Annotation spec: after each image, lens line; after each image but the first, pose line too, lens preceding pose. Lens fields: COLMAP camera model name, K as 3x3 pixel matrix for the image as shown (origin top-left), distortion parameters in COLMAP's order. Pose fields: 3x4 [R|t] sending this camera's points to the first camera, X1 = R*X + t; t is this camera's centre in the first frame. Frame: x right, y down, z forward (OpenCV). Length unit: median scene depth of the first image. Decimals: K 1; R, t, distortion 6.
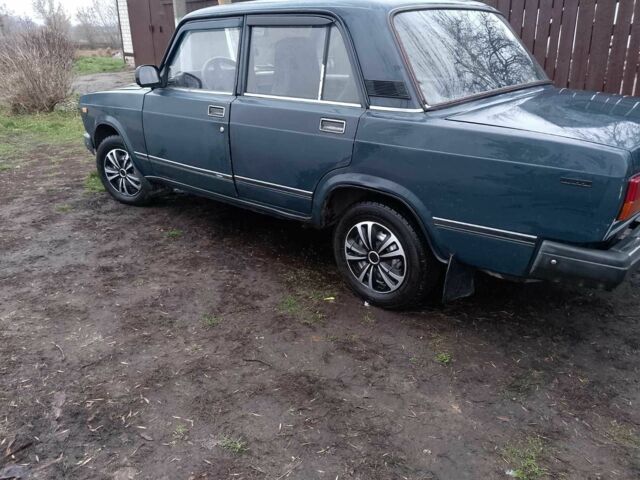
lens RADIAL K [[502.3, 0, 308.1], [0, 502.3, 238.1], [0, 0, 1]] dist [0.048213, -0.003590]
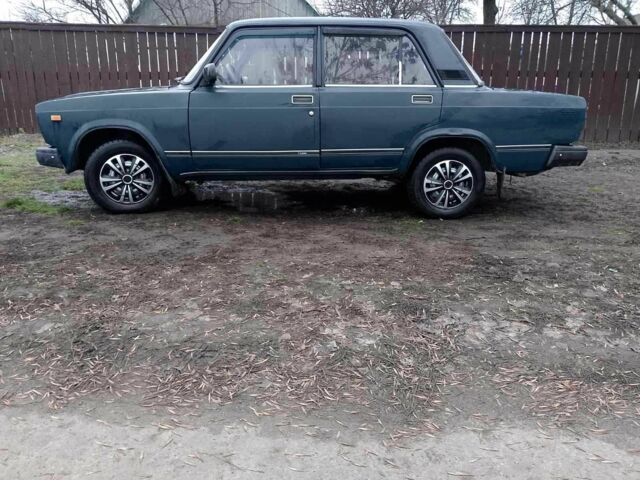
lens RADIAL K [[502.3, 0, 308.1], [0, 502.3, 238.1], [0, 0, 1]] dist [0.048213, -0.003590]
pose [[0.736124, -0.162500, 0.657050, -1.188861], [0.237185, 0.971128, -0.025553, 0.131107], [-0.633928, 0.174653, 0.753413, 0.133367]]
